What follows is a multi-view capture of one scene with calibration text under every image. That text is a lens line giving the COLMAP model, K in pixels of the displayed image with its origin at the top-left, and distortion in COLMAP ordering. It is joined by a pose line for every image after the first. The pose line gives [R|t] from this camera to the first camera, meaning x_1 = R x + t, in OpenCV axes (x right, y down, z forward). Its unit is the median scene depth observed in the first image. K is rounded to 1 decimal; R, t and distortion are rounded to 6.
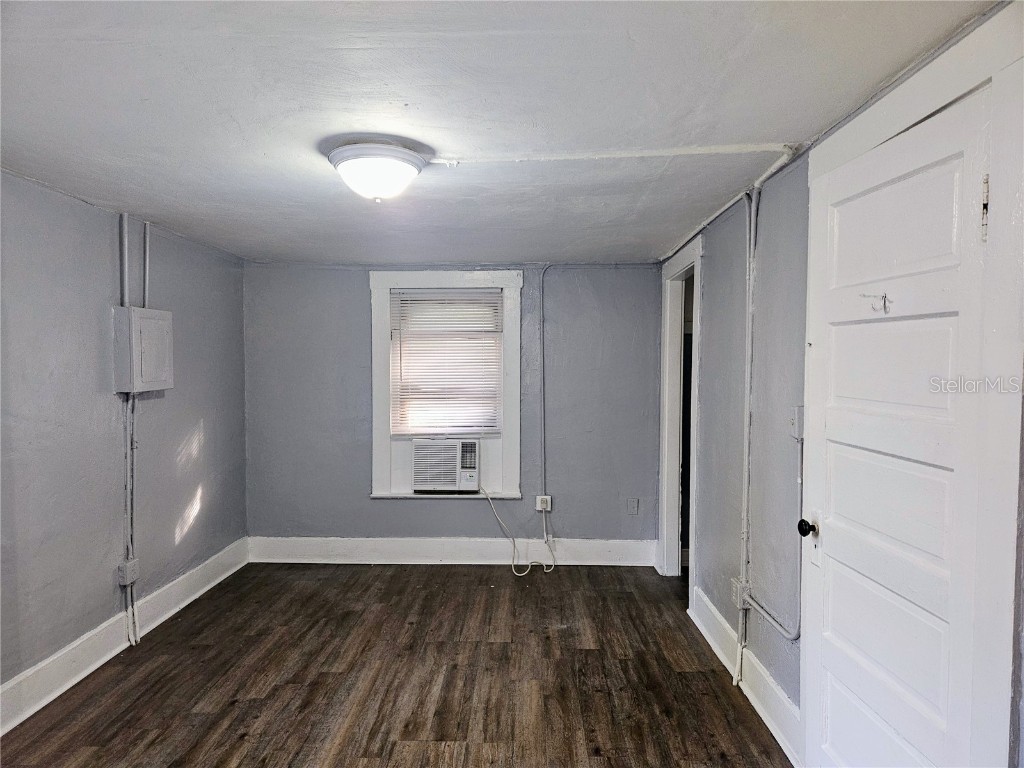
lens RADIAL K [[669.4, 0, 517.0], [0, 669.4, 390.7], [0, 0, 1]] dist [0.095407, -0.079821]
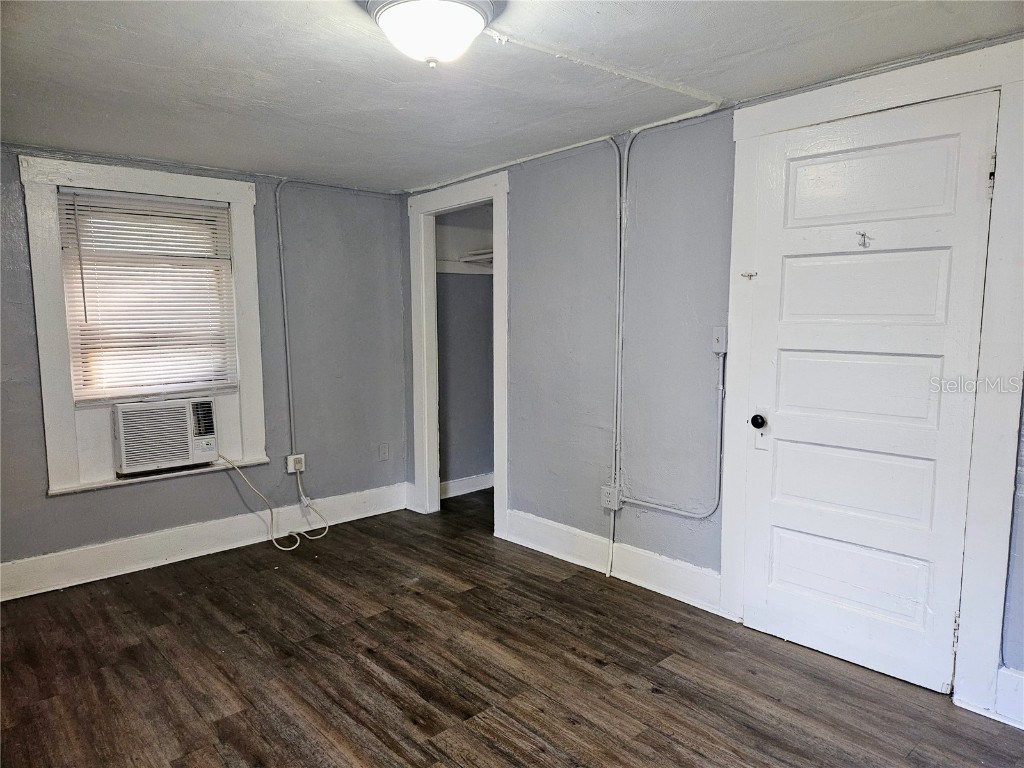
lens RADIAL K [[669.4, 0, 517.0], [0, 669.4, 390.7], [0, 0, 1]] dist [0.095407, -0.079821]
pose [[0.735511, -0.083152, 0.672390, -0.476676], [0.034941, 0.995775, 0.084923, 0.015310], [-0.676611, -0.038967, 0.735309, 0.250729]]
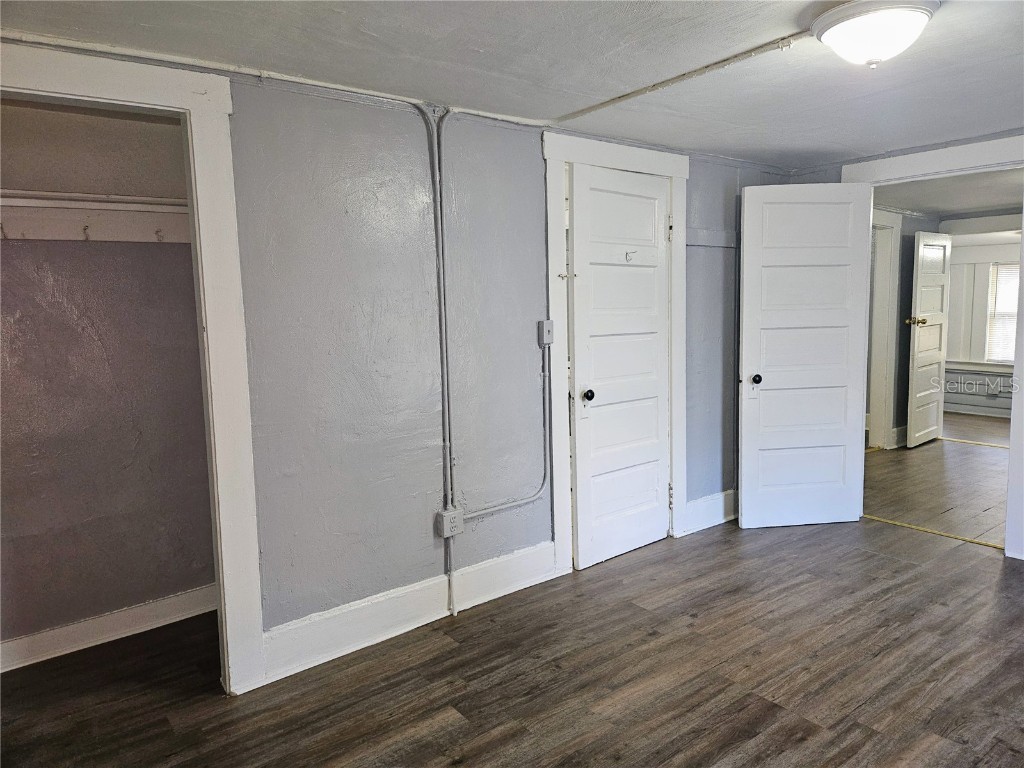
lens RADIAL K [[683.8, 0, 506.8], [0, 683.8, 381.9], [0, 0, 1]] dist [0.079169, -0.055697]
pose [[-0.610920, -0.063703, 0.789125, -0.443408], [0.061125, 0.989987, 0.127239, -0.024641], [-0.789329, 0.125968, -0.600909, 1.343992]]
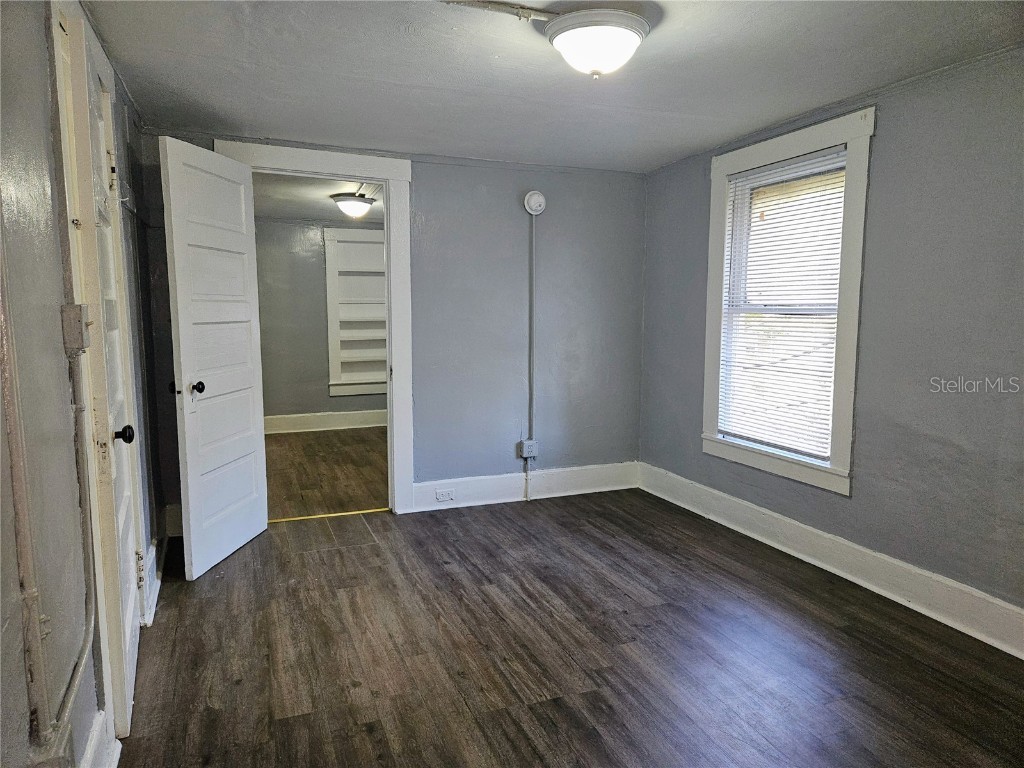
lens RADIAL K [[683.8, 0, 506.8], [0, 683.8, 381.9], [0, 0, 1]] dist [0.079169, -0.055697]
pose [[-0.925612, 0.043621, -0.375951, 0.194548], [-0.015894, 0.987979, 0.153767, -0.011719], [0.378139, 0.148304, -0.913792, 1.311545]]
